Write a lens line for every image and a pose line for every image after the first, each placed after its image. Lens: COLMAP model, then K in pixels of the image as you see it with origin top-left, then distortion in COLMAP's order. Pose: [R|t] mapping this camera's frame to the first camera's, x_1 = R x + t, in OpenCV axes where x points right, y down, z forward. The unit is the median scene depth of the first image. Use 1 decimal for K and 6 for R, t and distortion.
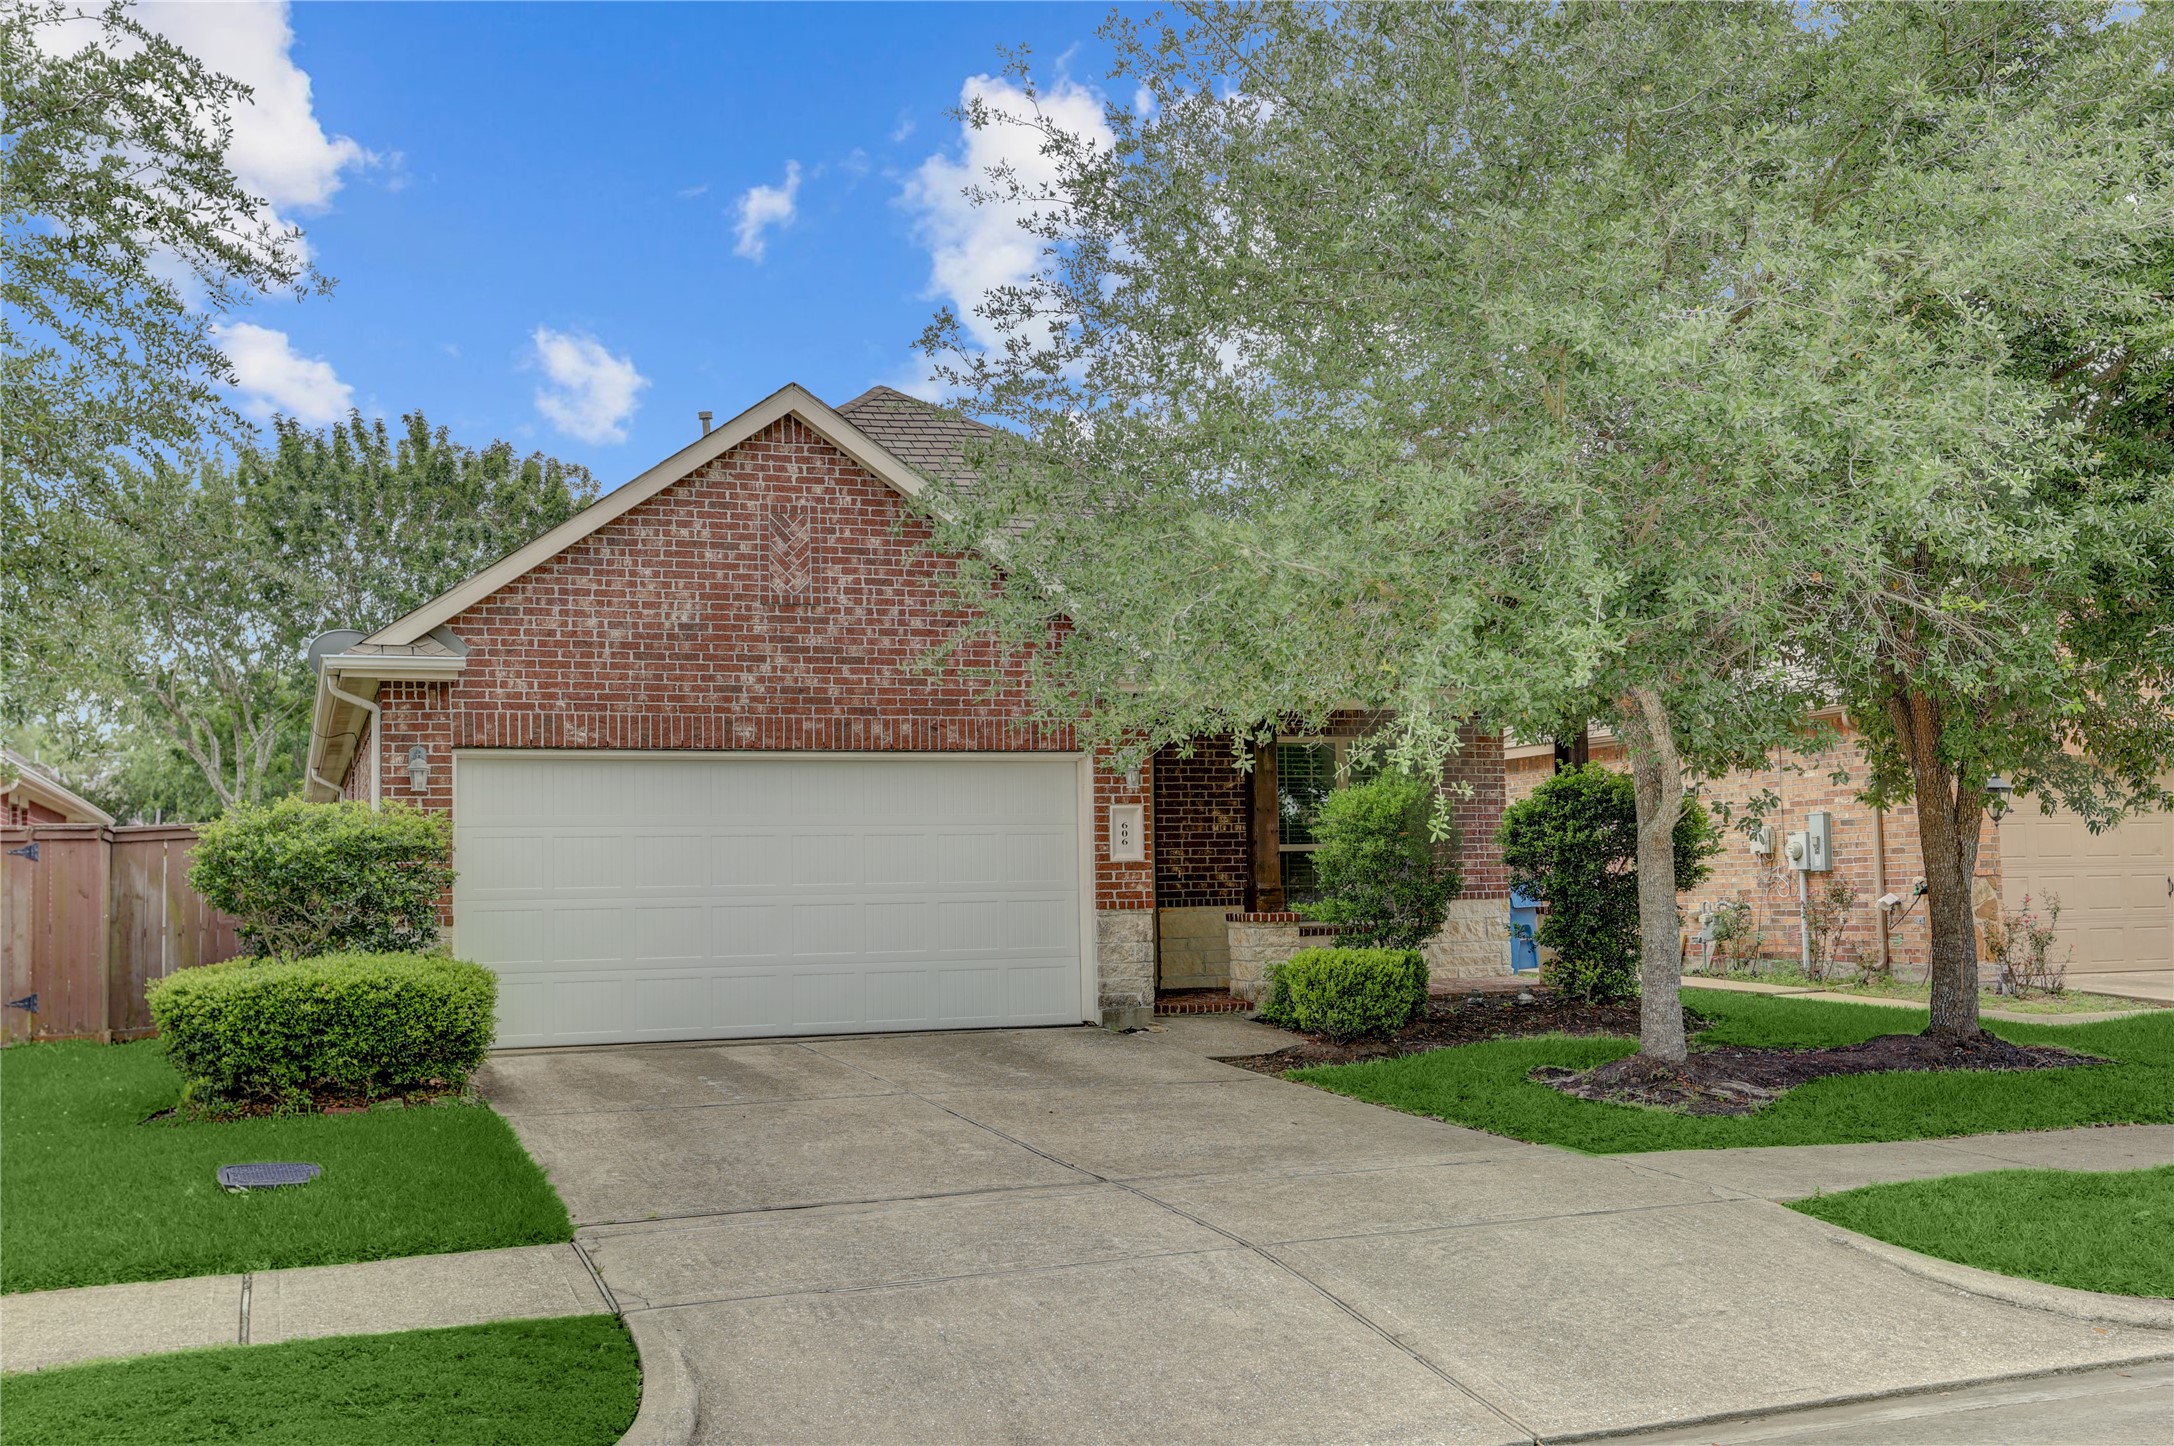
lens RADIAL K [[1781.7, 0, 1090.8], [0, 1781.7, 730.0], [0, 0, 1]] dist [0.041277, 0.001664]
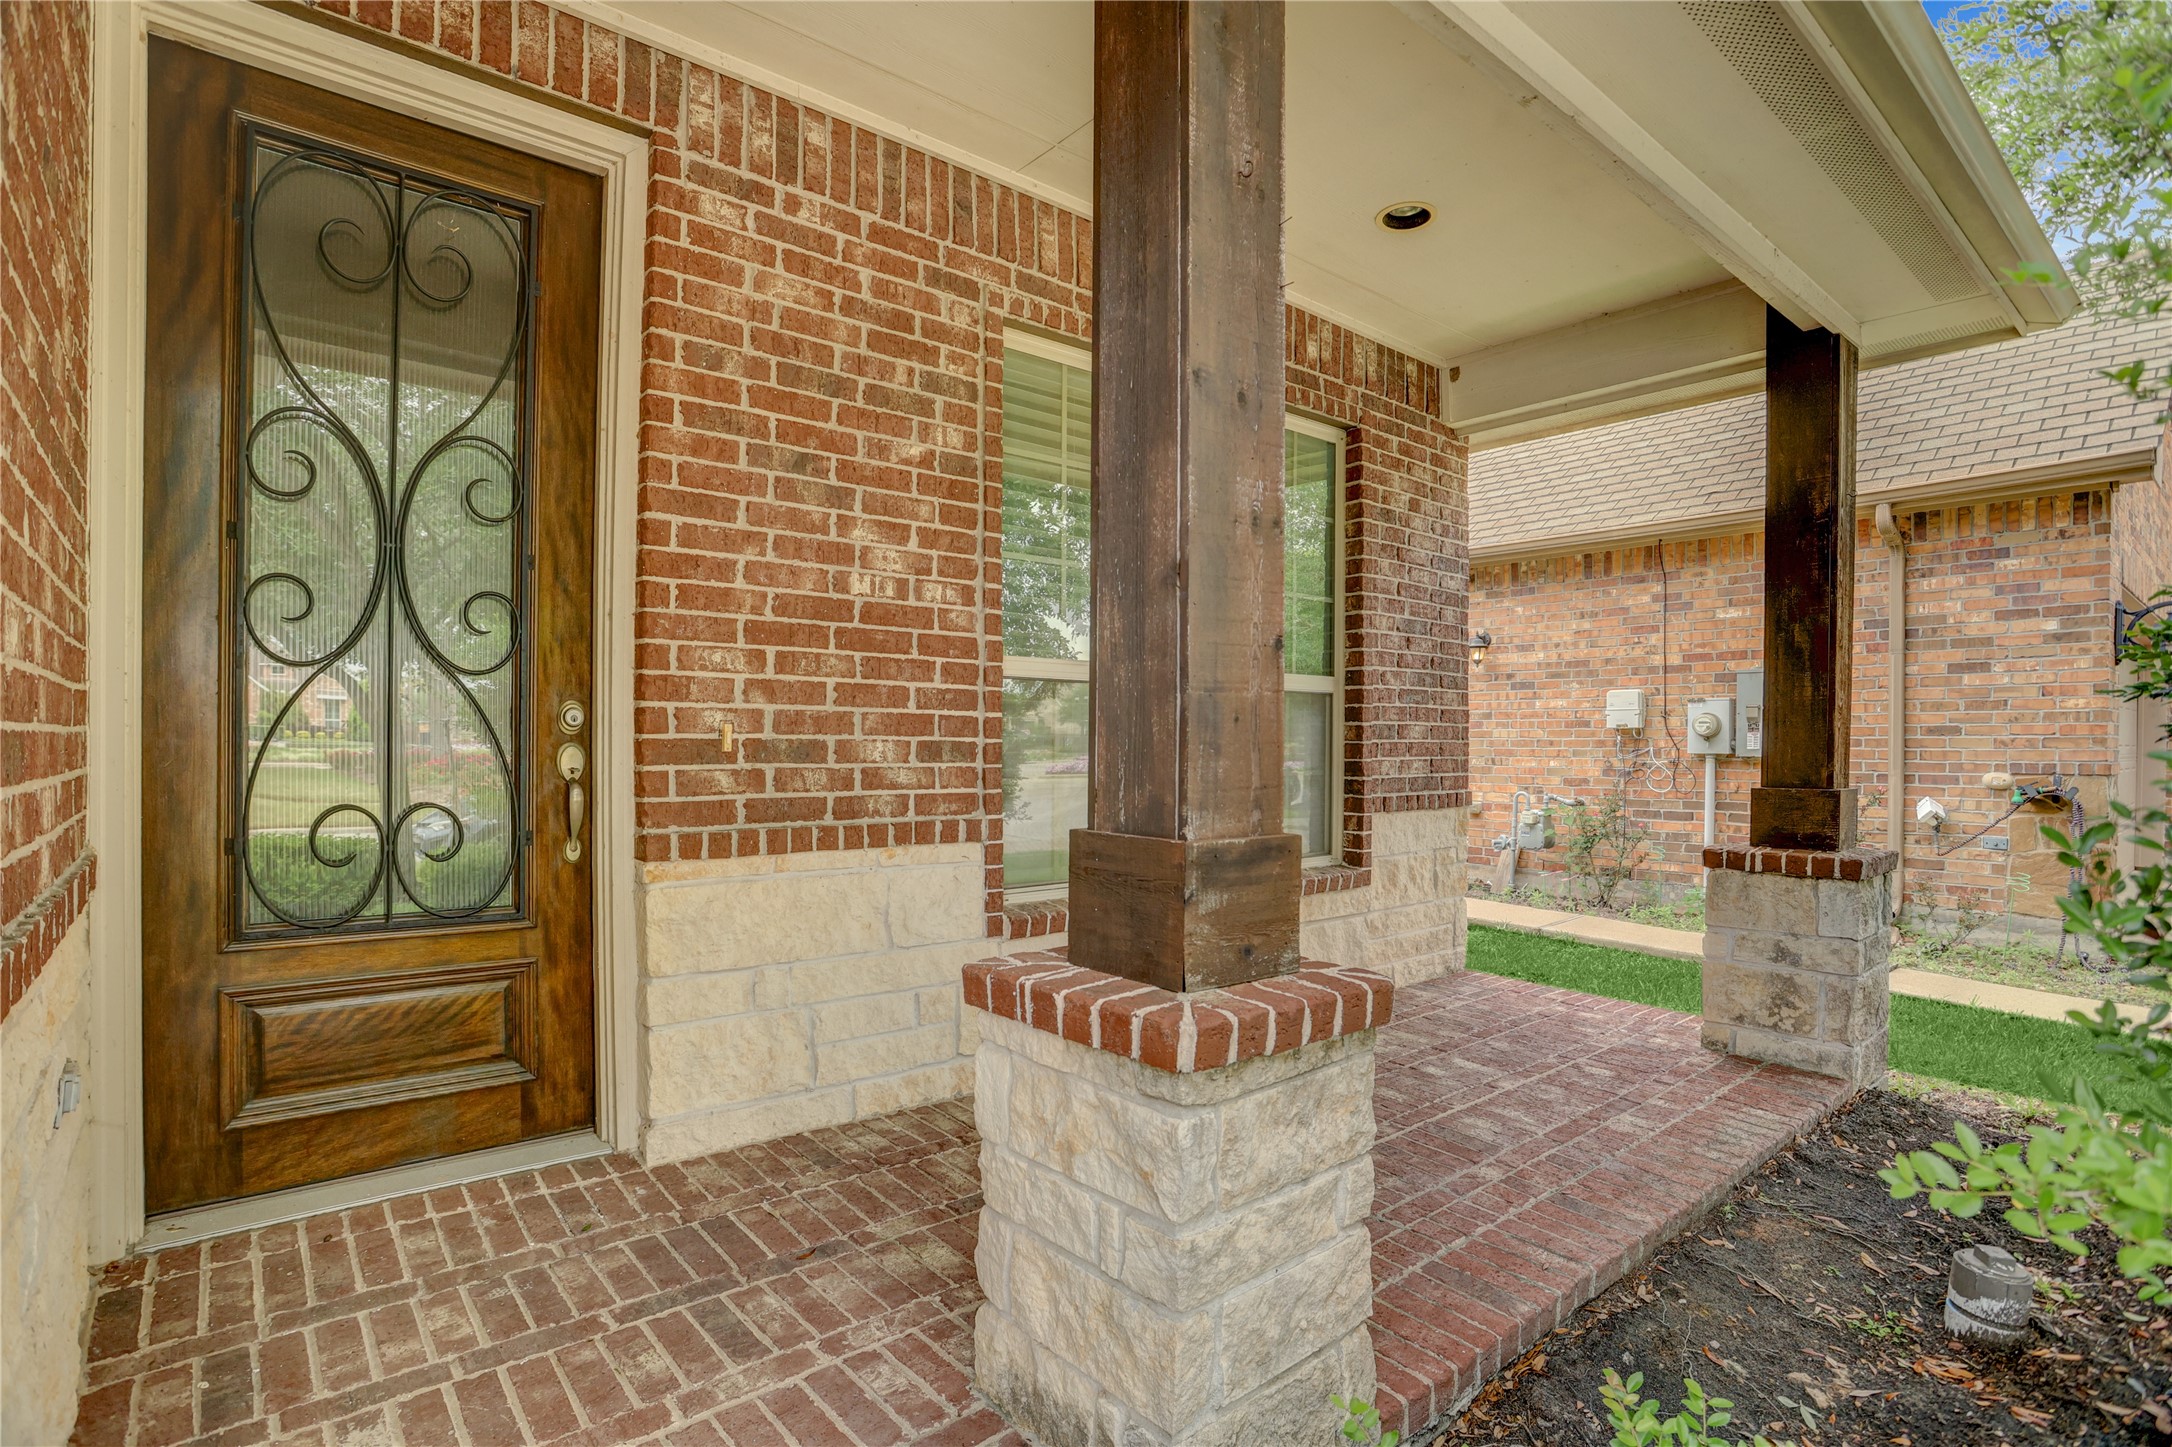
lens RADIAL K [[1061.2, 0, 1064.3], [0, 1061.2, 759.7], [0, 0, 1]] dist [-0.040713, 0.004309]
pose [[0.945300, 0.022705, 0.325410, 0.056694], [-0.056661, 0.993839, 0.095254, 0.081199], [-0.321243, -0.108482, 0.940763, 1.023288]]
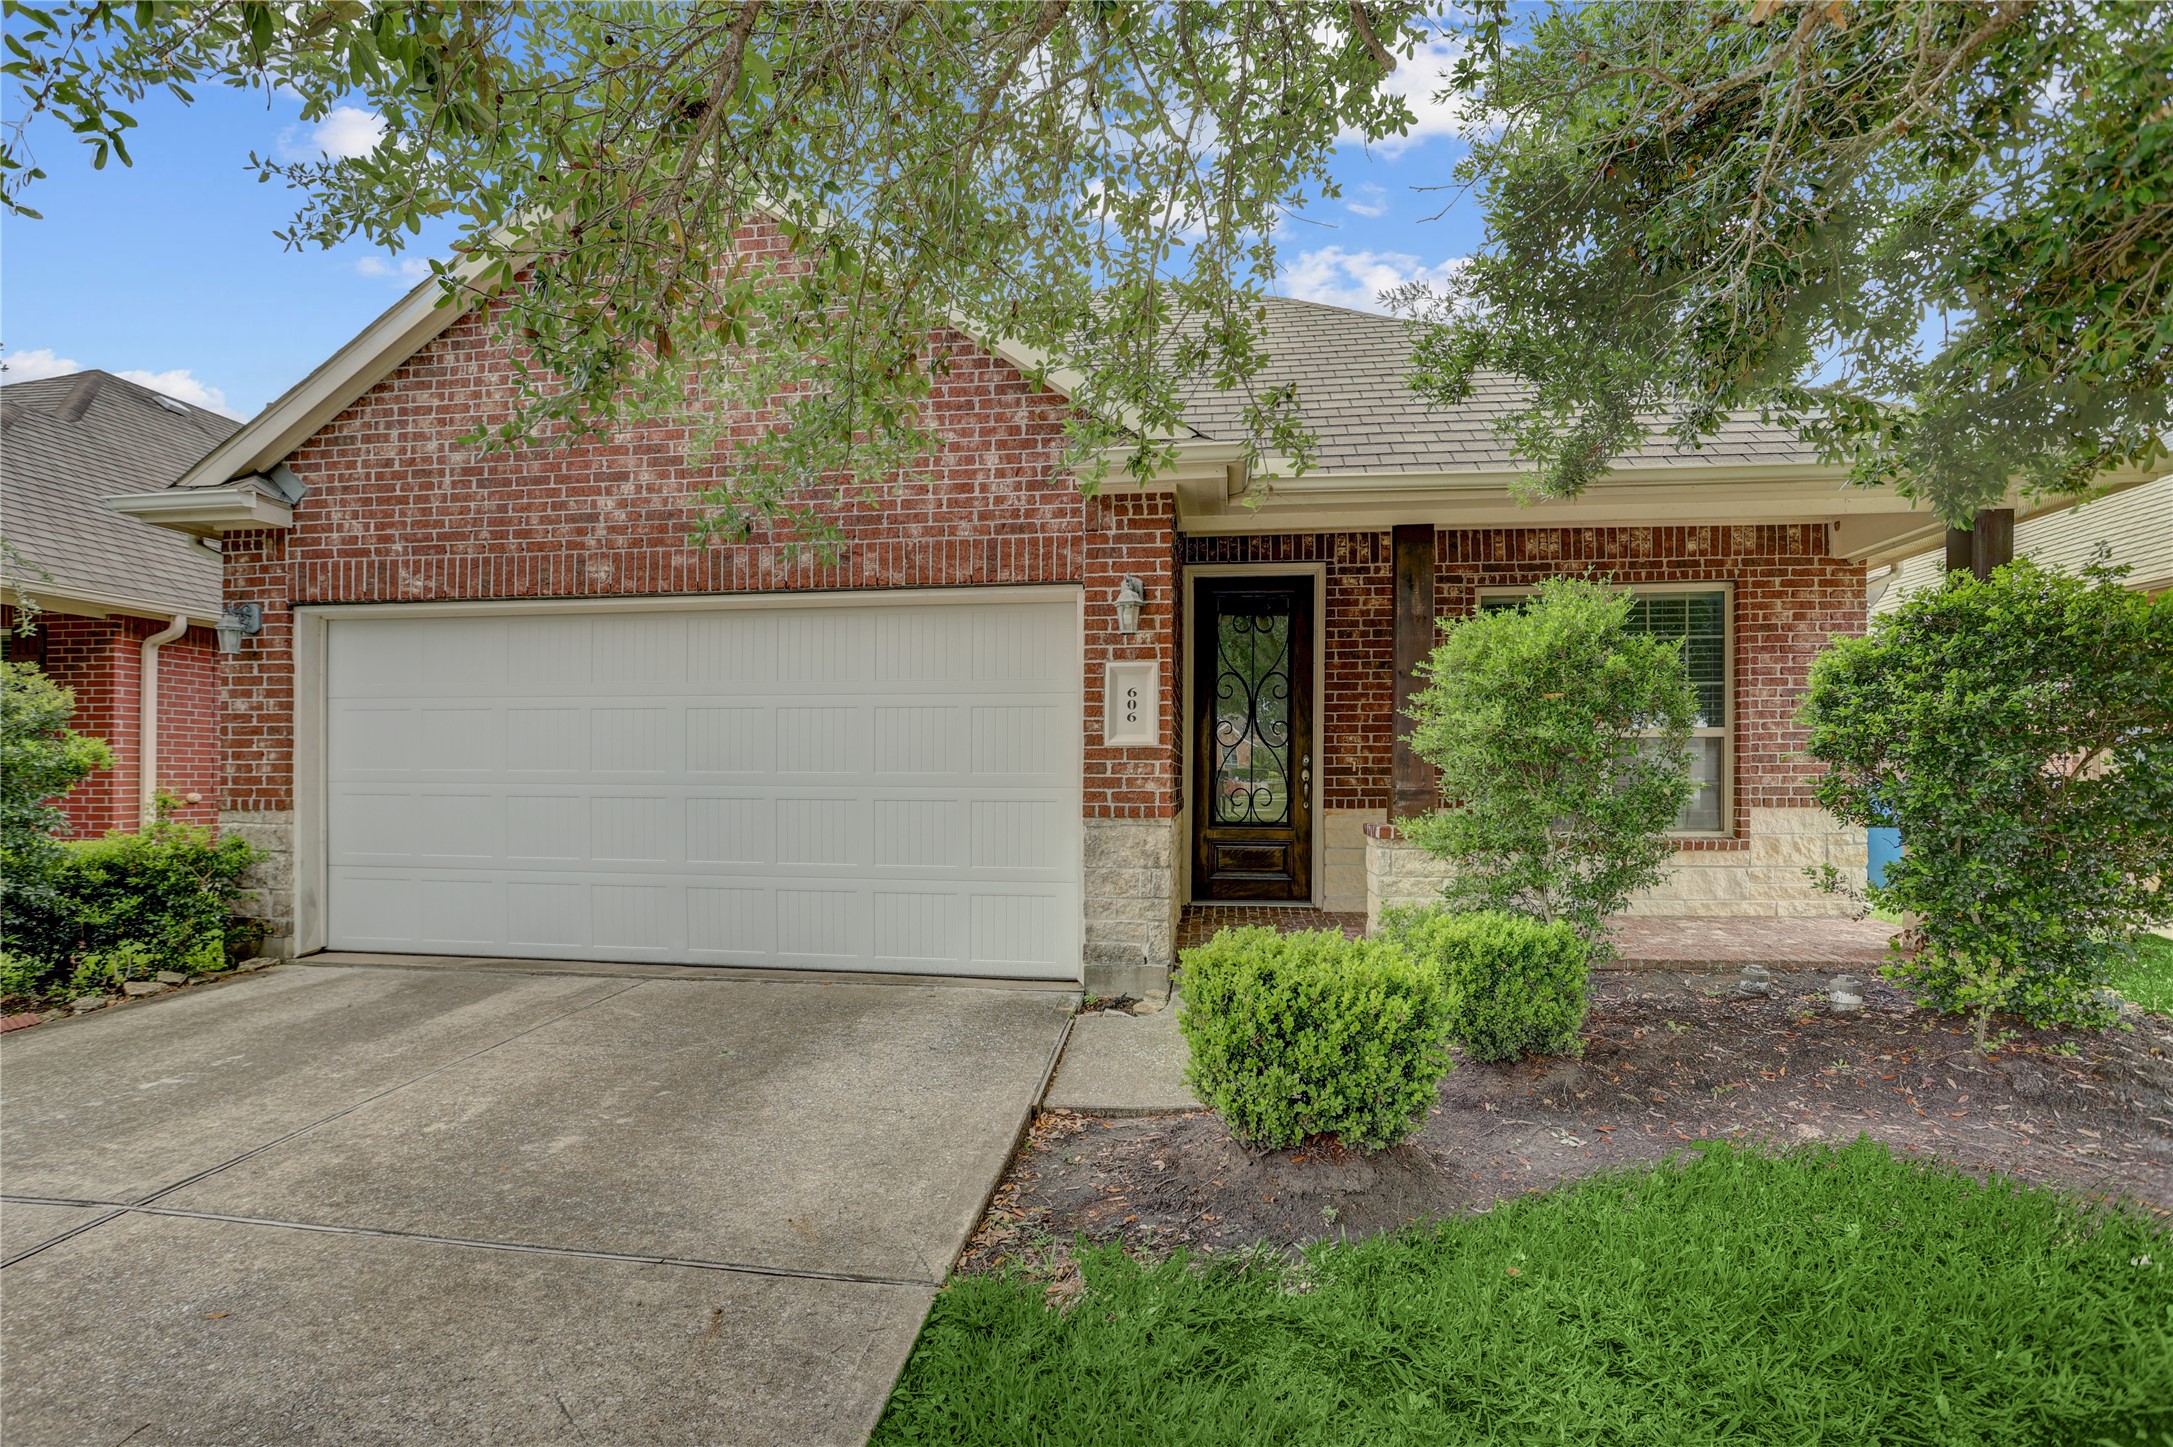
lens RADIAL K [[1061.7, 0, 1090.5], [0, 1061.7, 750.1], [0, 0, 1]] dist [-0.040713, 0.004309]
pose [[0.890536, 0.009830, -0.454806, 0.193654], [0.022337, 0.997616, 0.065298, 0.050590], [0.454363, -0.068309, 0.888193, 0.663392]]
